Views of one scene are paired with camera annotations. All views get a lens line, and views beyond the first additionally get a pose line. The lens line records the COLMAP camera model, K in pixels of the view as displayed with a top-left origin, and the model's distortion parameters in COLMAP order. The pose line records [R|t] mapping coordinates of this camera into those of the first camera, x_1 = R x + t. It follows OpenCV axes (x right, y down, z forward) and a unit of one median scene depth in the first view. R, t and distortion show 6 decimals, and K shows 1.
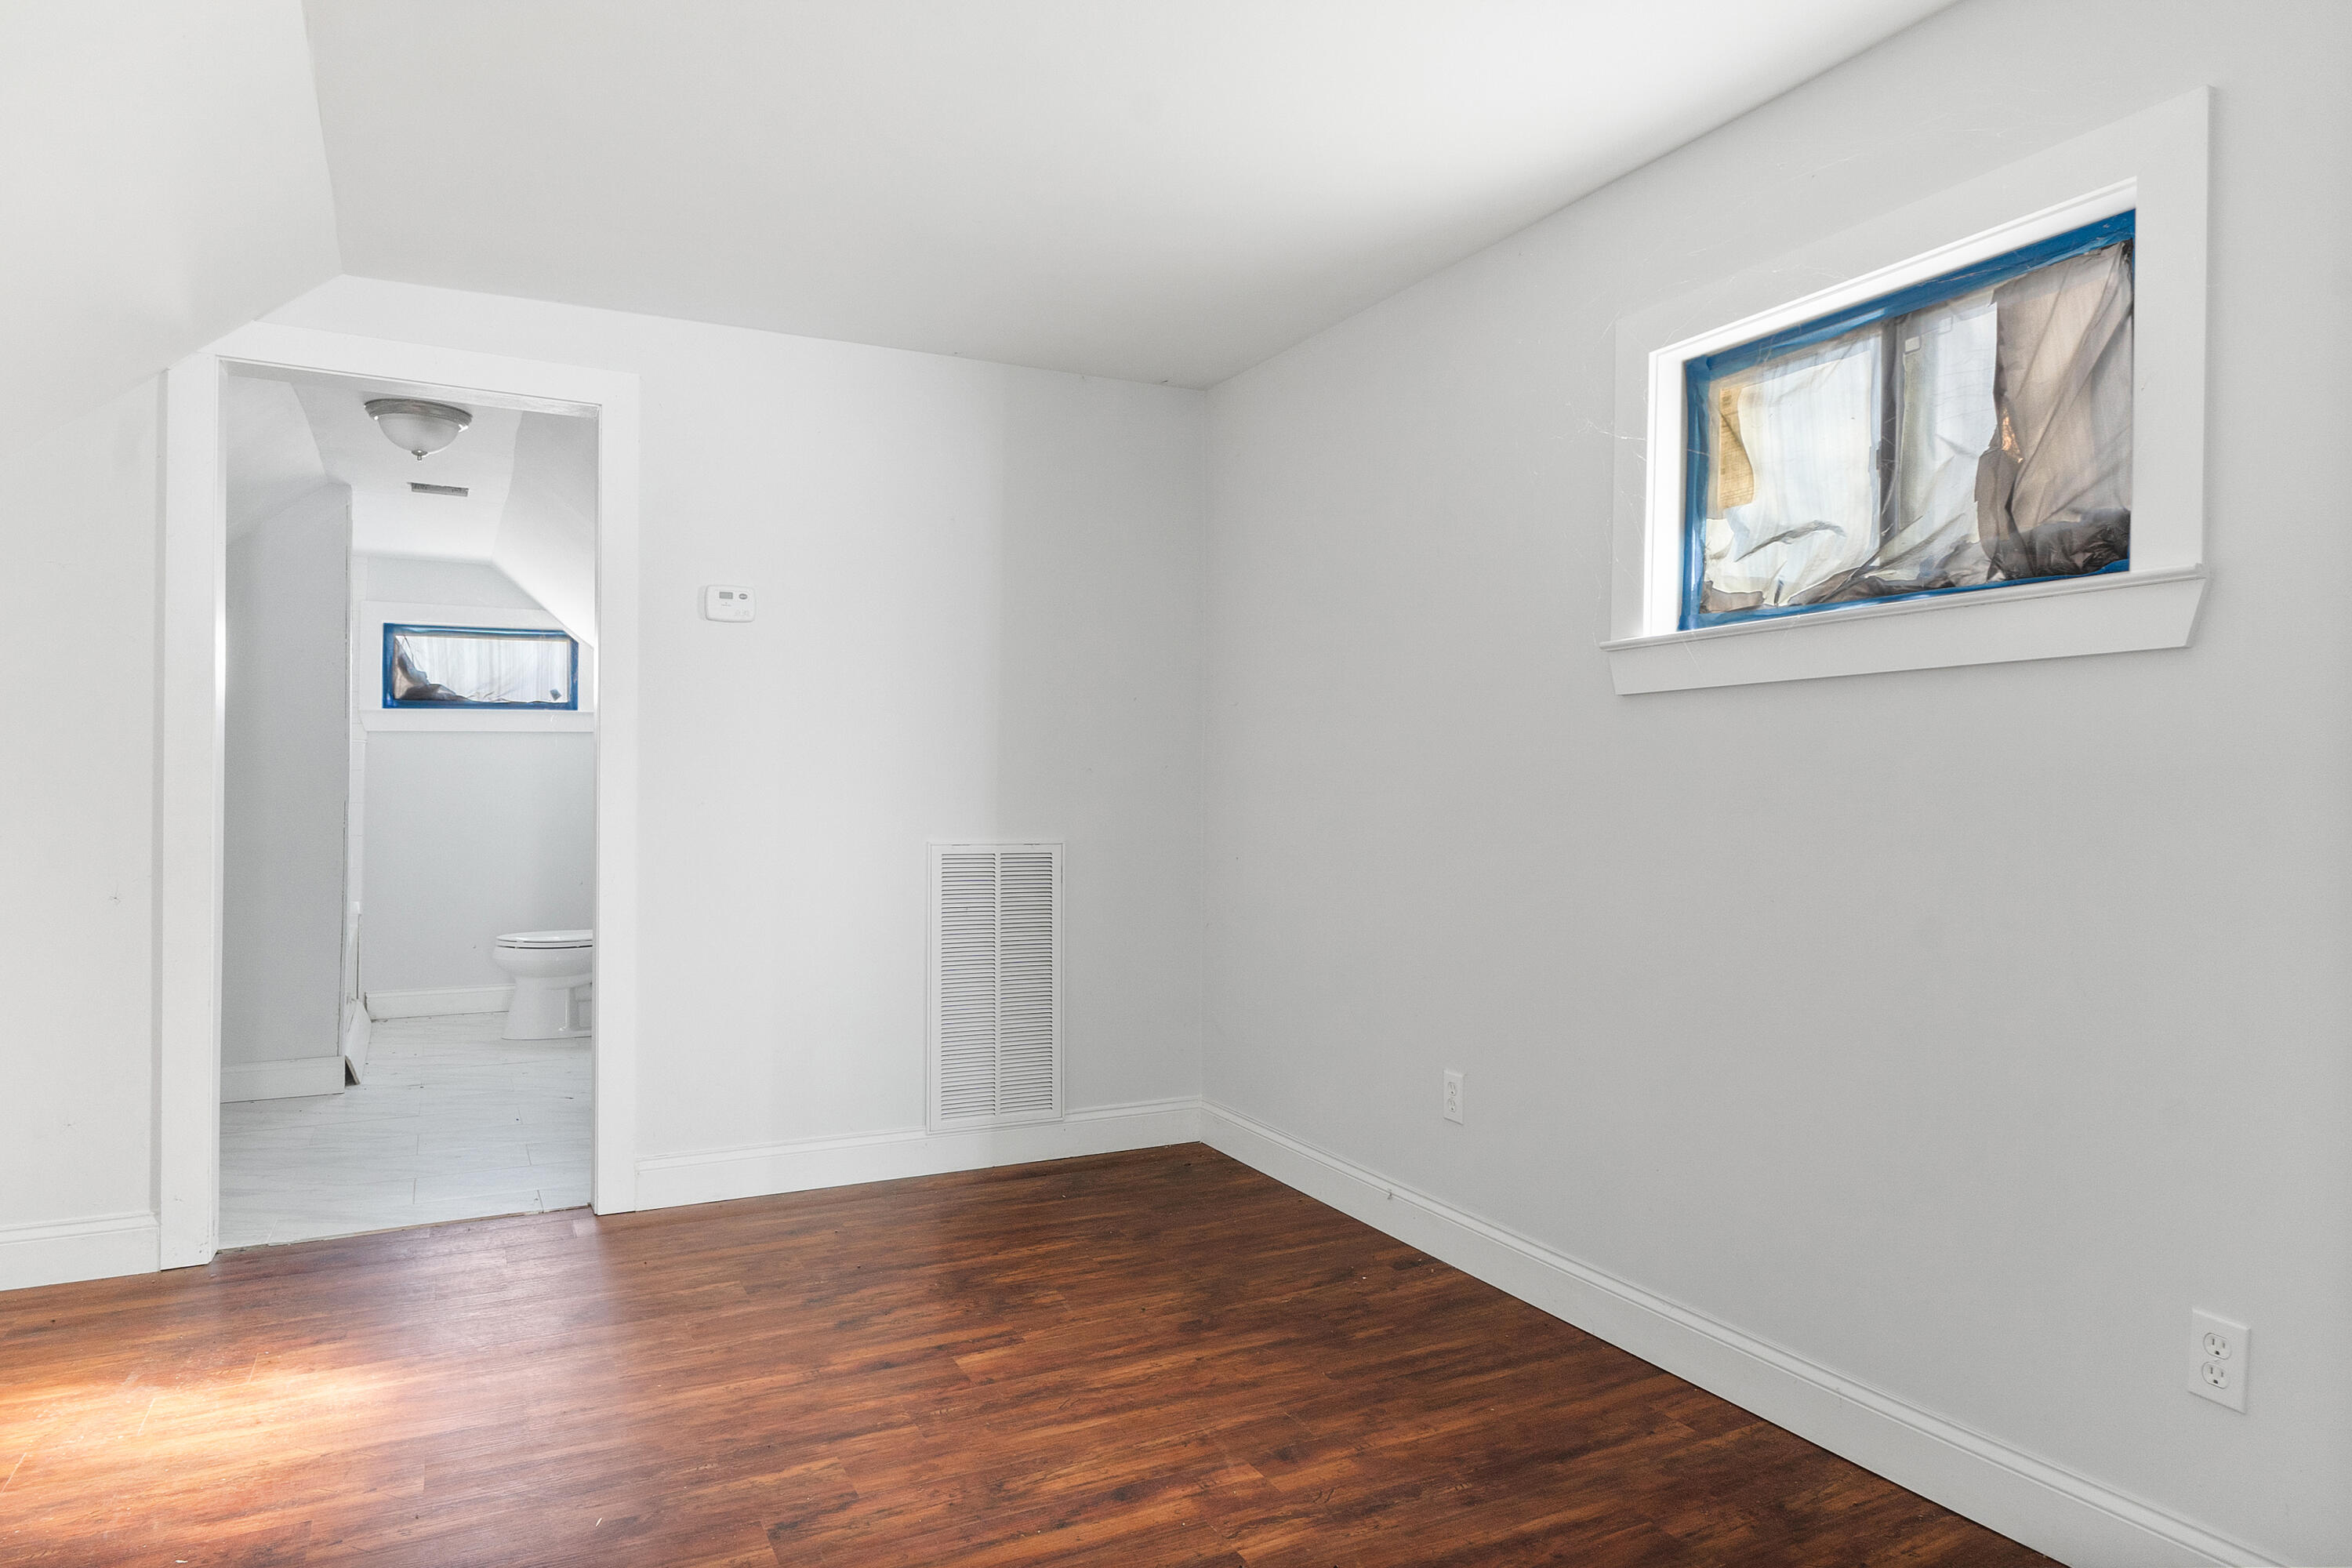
lens RADIAL K [[1431.5, 0, 1170.4], [0, 1431.5, 802.7], [0, 0, 1]] dist [0.019418, 0.001439]
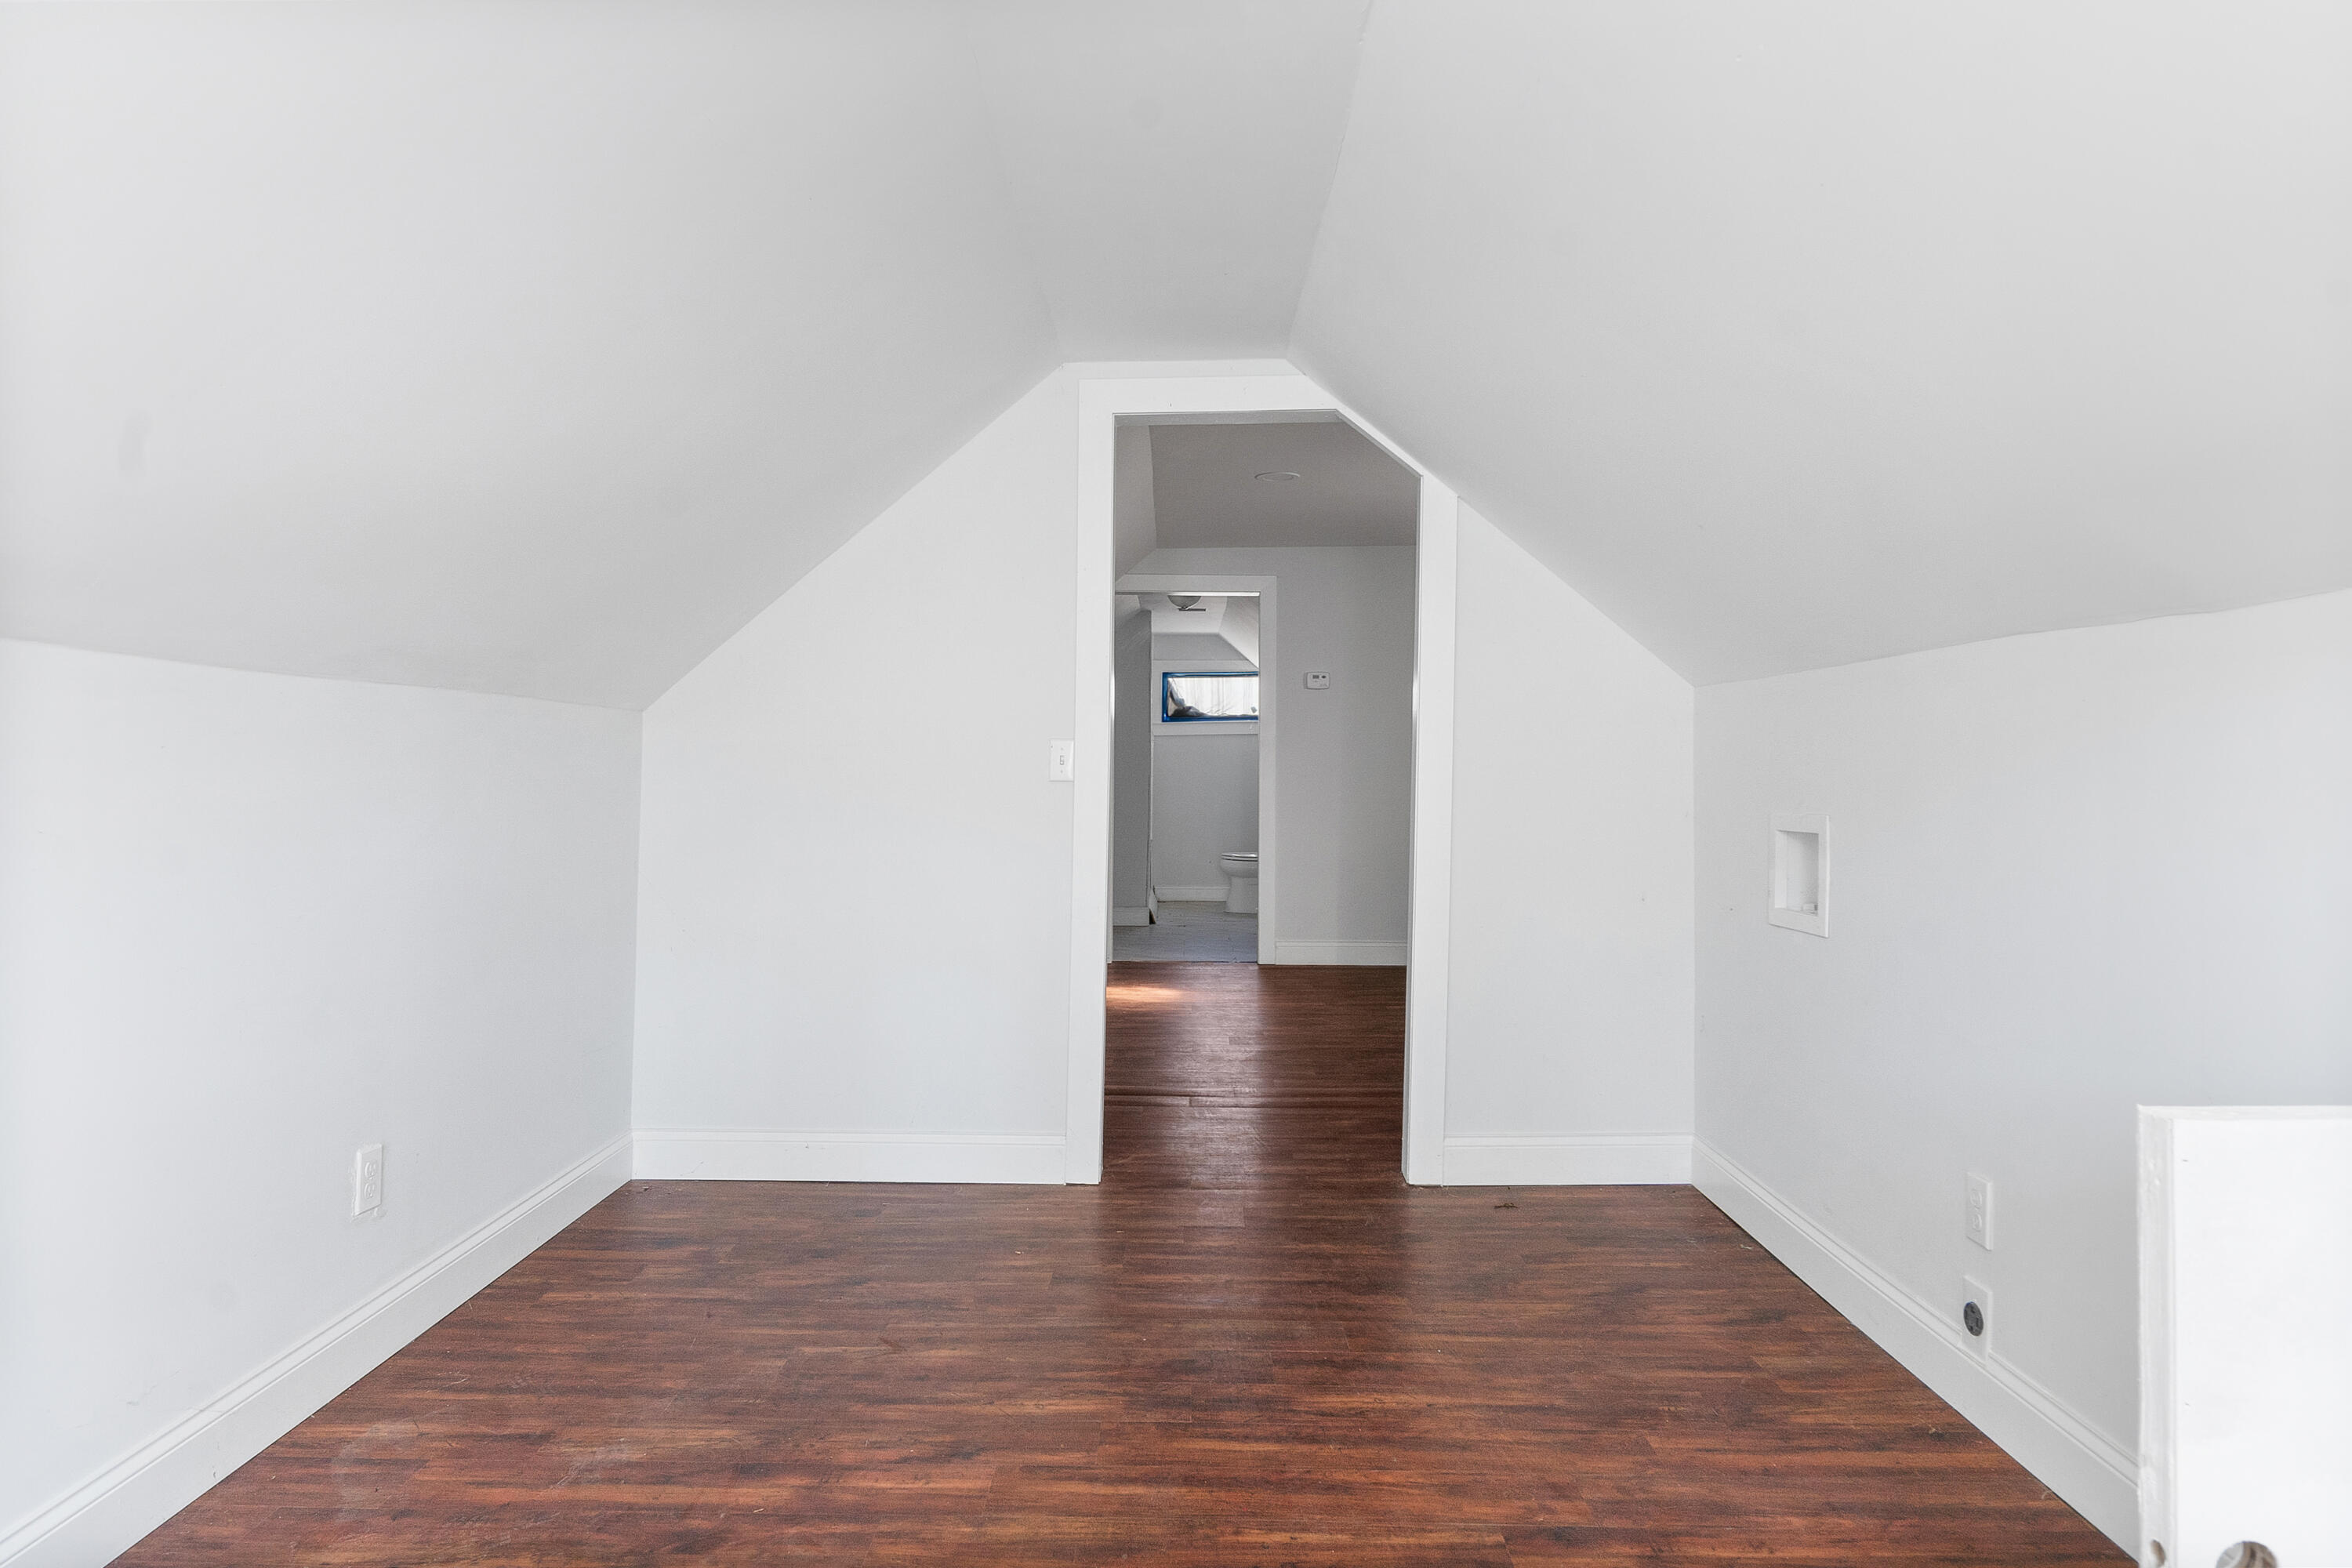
lens RADIAL K [[1431.5, 0, 1173.4], [0, 1431.5, 782.1], [0, 0, 1]] dist [0.019418, 0.001439]
pose [[0.887377, -0.001766, -0.461041, 0.249558], [0.003668, 0.999988, 0.003230, 0.000440], [0.461030, -0.004557, 0.887373, -0.504321]]
